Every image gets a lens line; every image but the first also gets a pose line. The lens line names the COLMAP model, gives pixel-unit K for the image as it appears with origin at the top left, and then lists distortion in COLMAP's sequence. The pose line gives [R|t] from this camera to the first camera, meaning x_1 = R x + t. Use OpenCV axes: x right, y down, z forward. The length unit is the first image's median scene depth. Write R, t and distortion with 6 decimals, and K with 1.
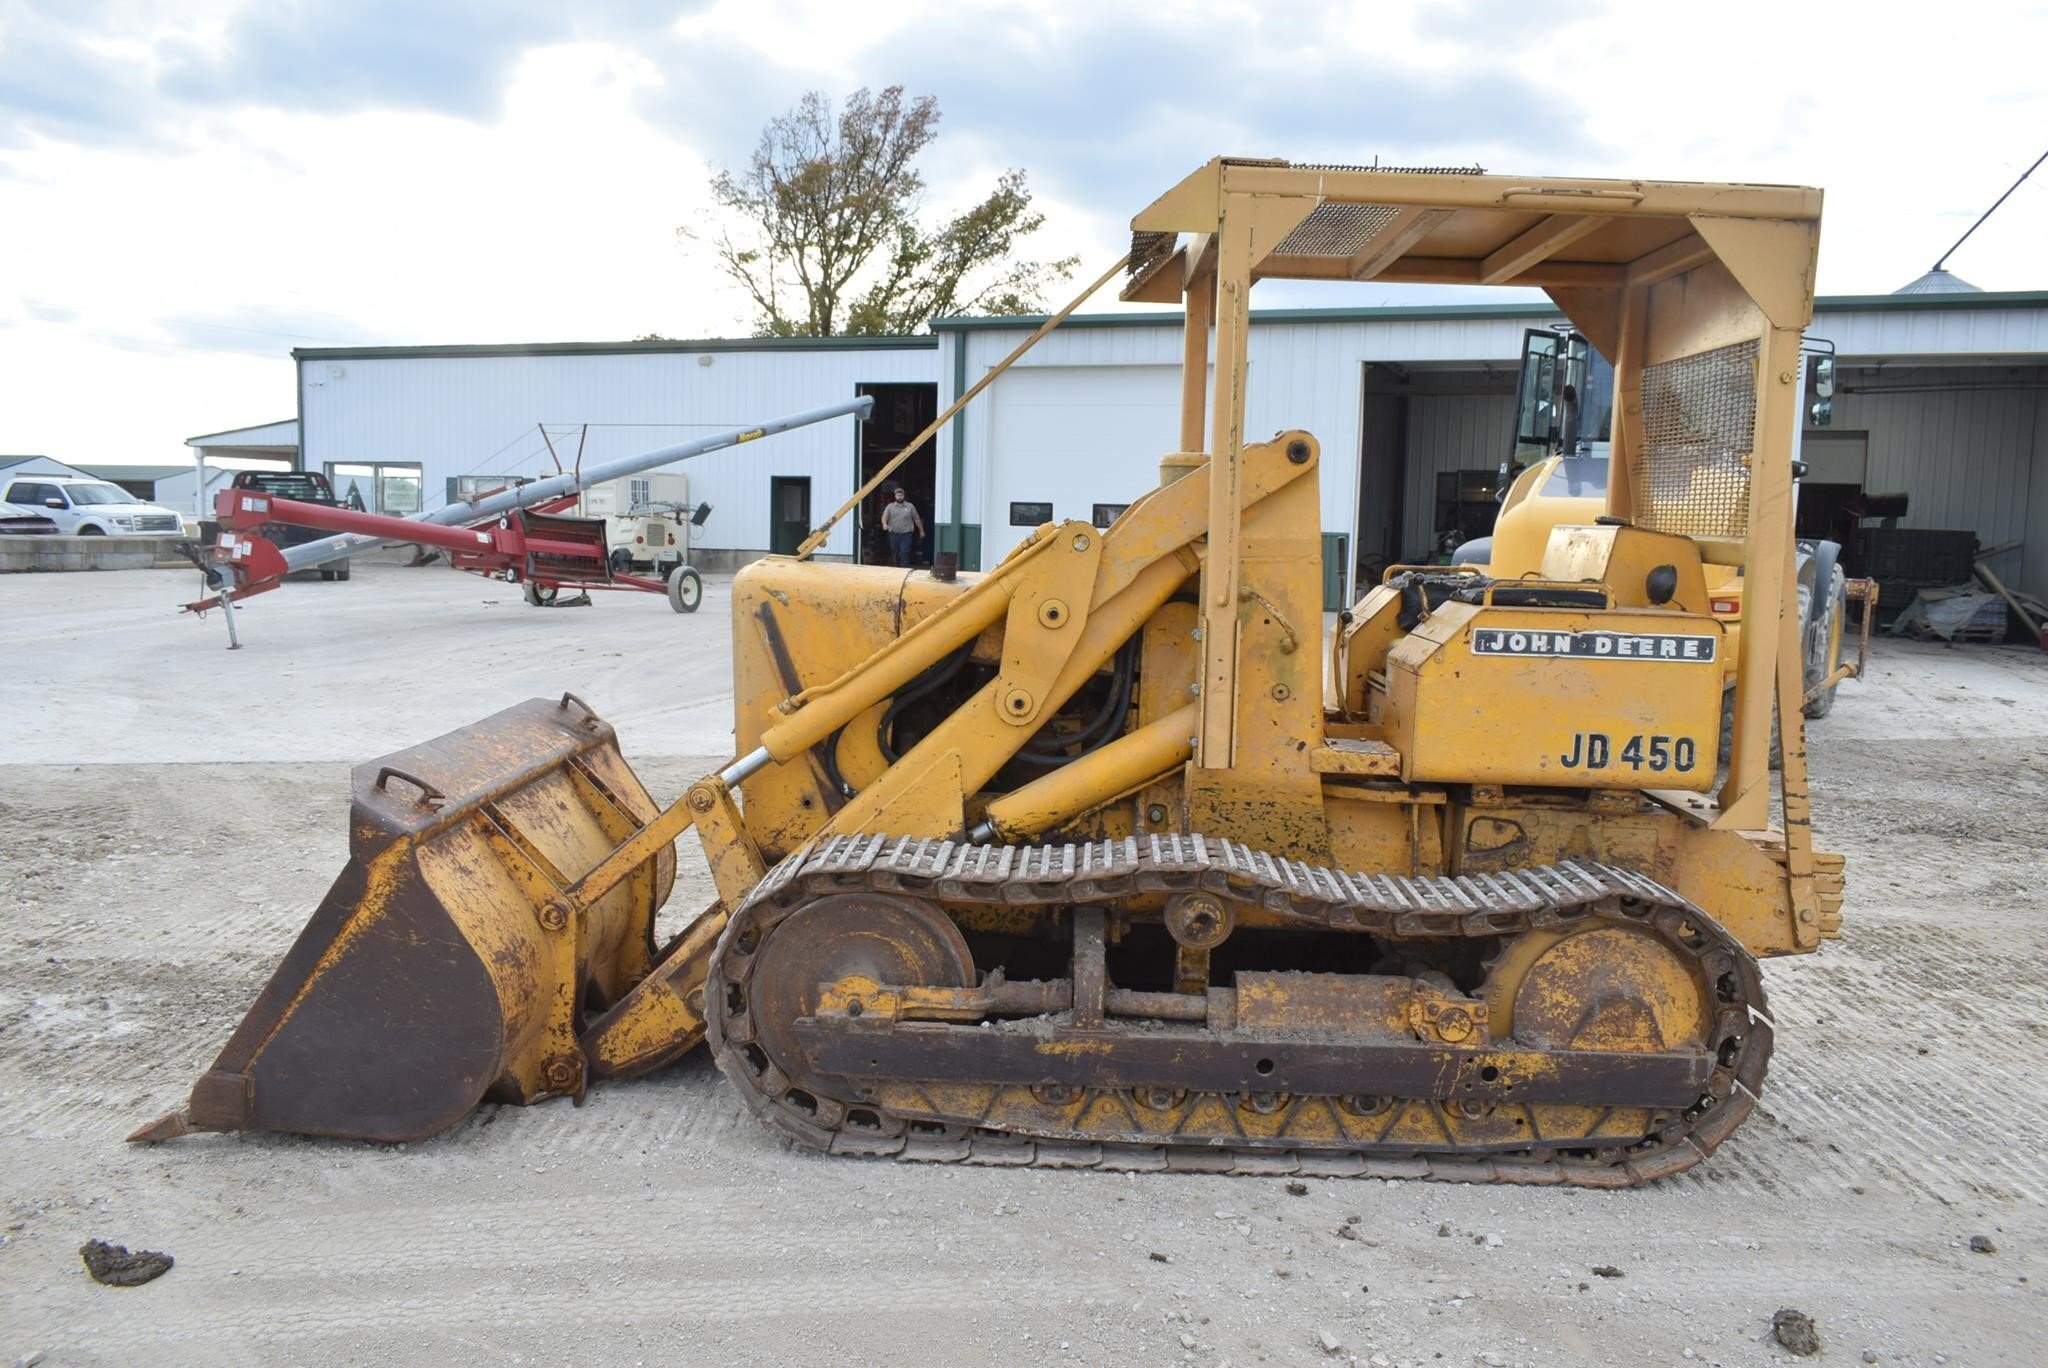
lens RADIAL K [[1573.1, 0, 1024.0], [0, 1573.1, 684.0], [0, 0, 1]] dist [-0.021668, 0.011799]
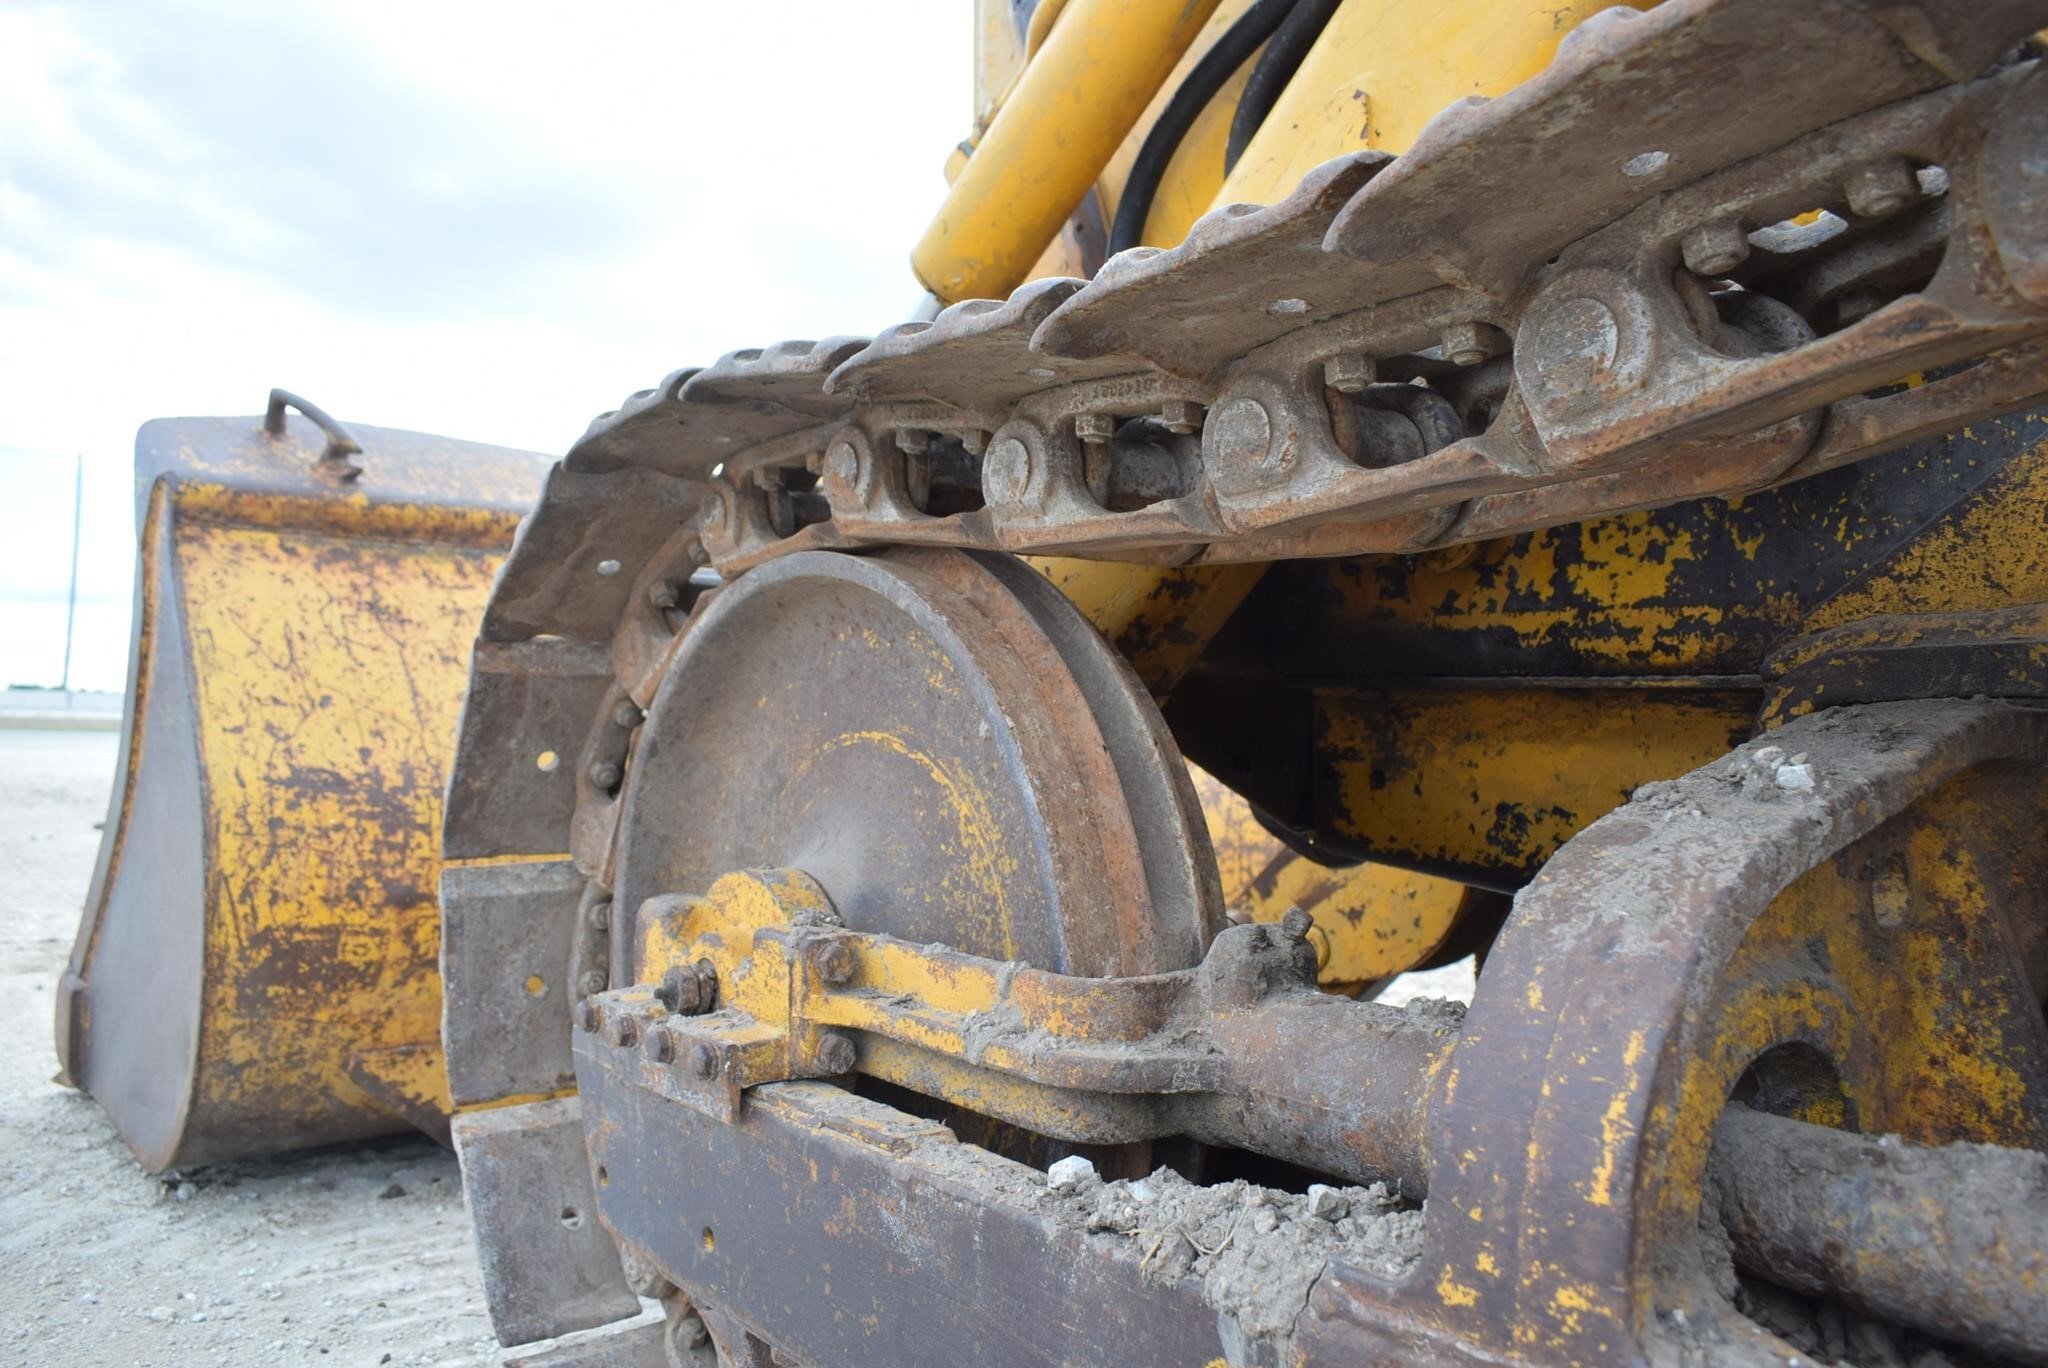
lens RADIAL K [[1573.1, 0, 1024.0], [0, 1573.1, 684.0], [0, 0, 1]] dist [-0.021668, 0.011799]
pose [[0.654518, -0.033166, -0.755318, 0.111660], [-0.085714, 0.989341, -0.117718, 0.180451], [0.751172, 0.141789, 0.644699, 0.861202]]
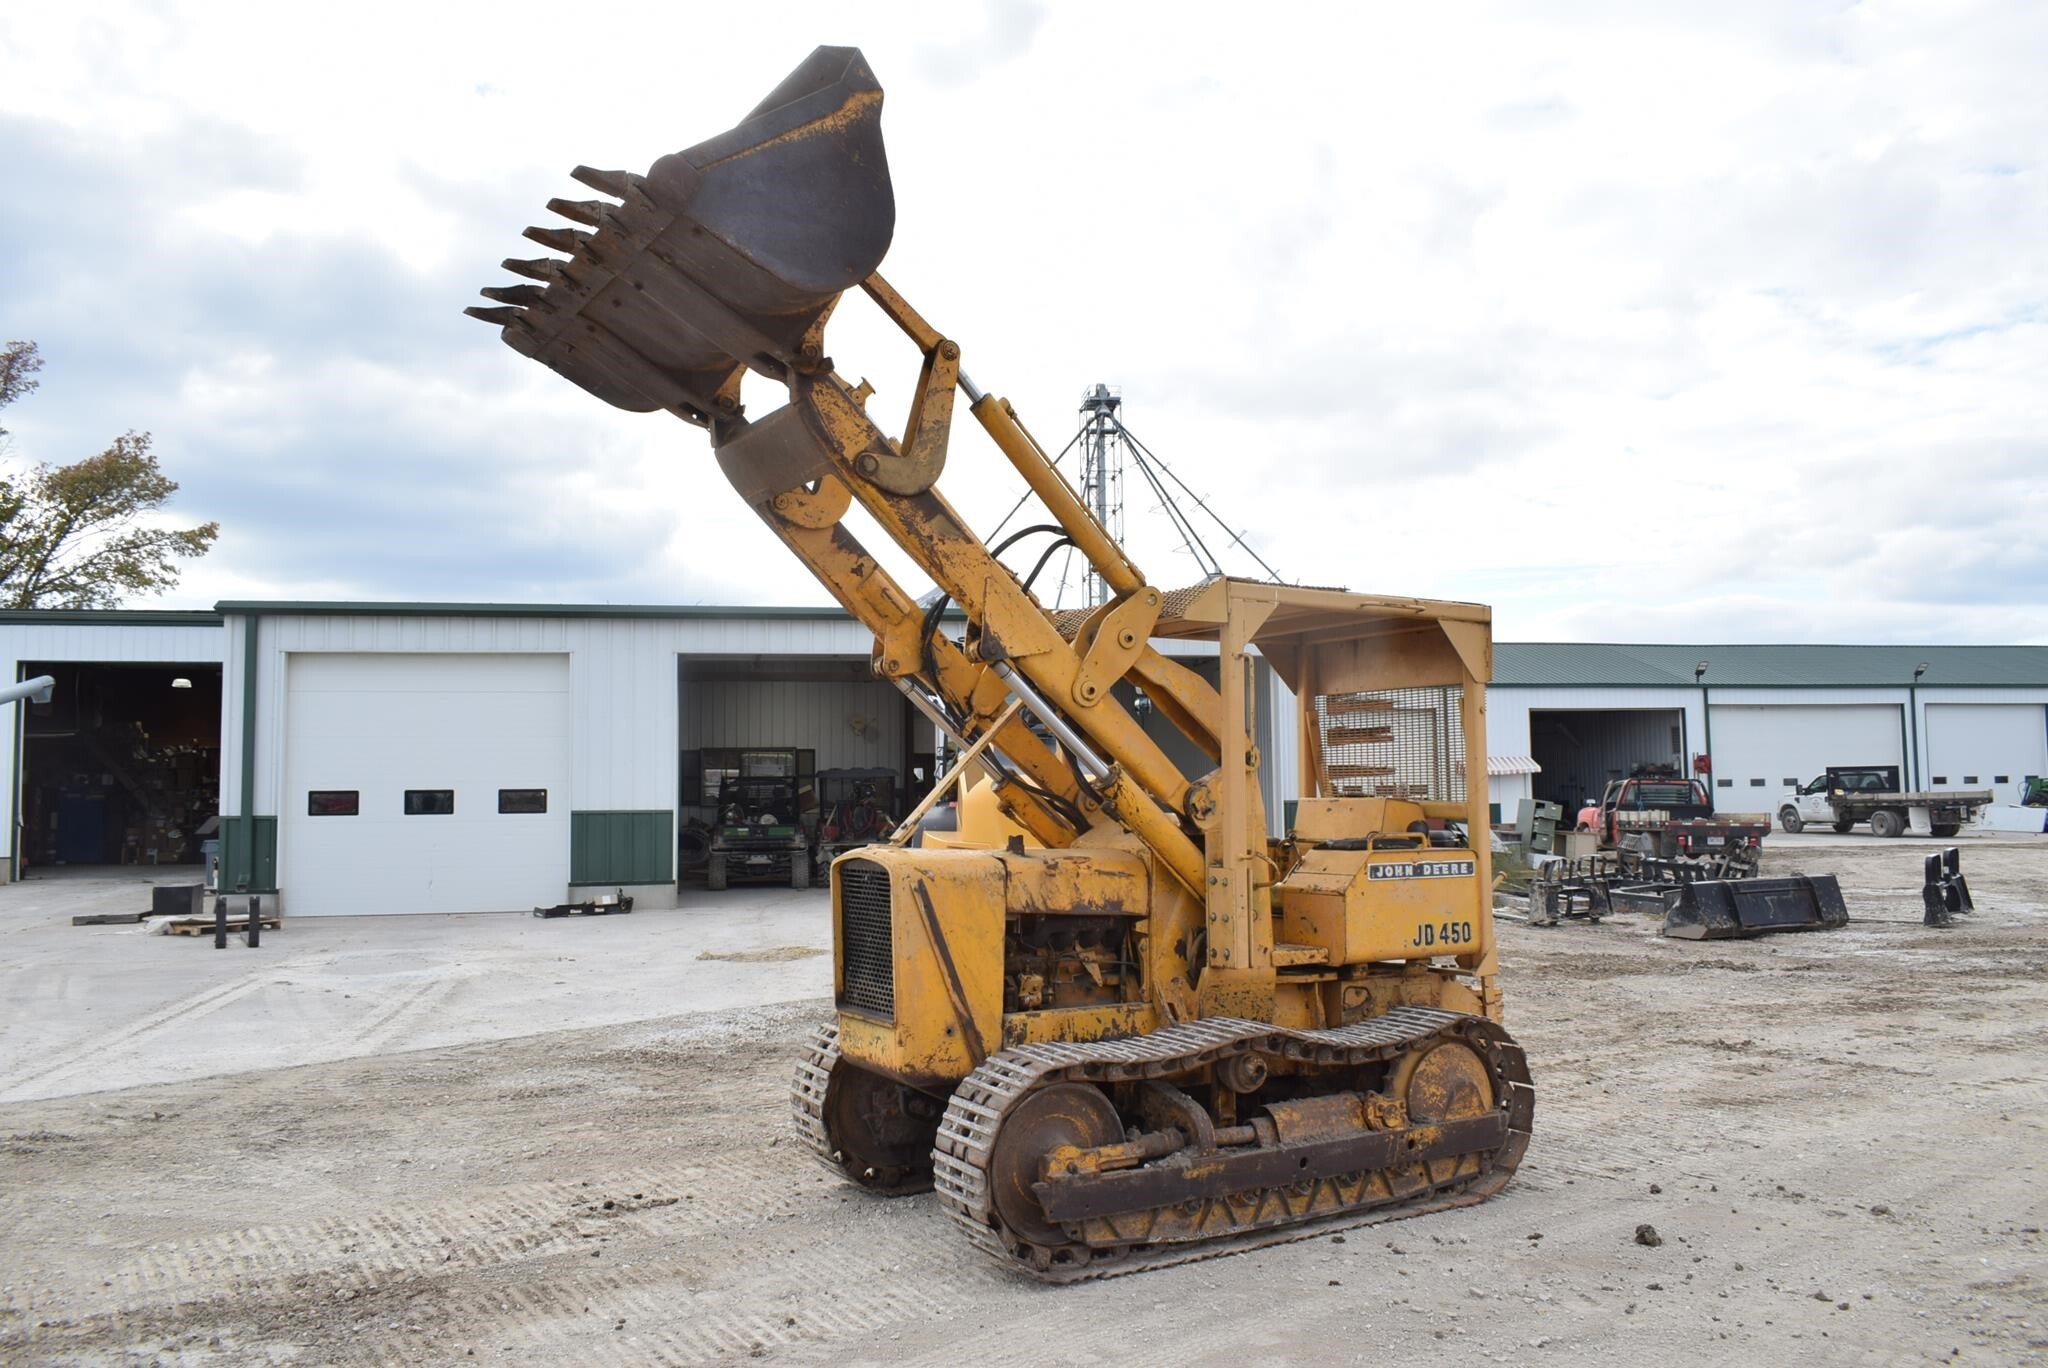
lens RADIAL K [[1573.1, 0, 1024.0], [0, 1573.1, 684.0], [0, 0, 1]] dist [-0.021668, 0.011799]
pose [[0.841225, 0.003749, 0.540672, -0.873241], [0.089087, 0.985348, -0.145441, -0.014494], [-0.533296, 0.170516, 0.828565, -0.182593]]
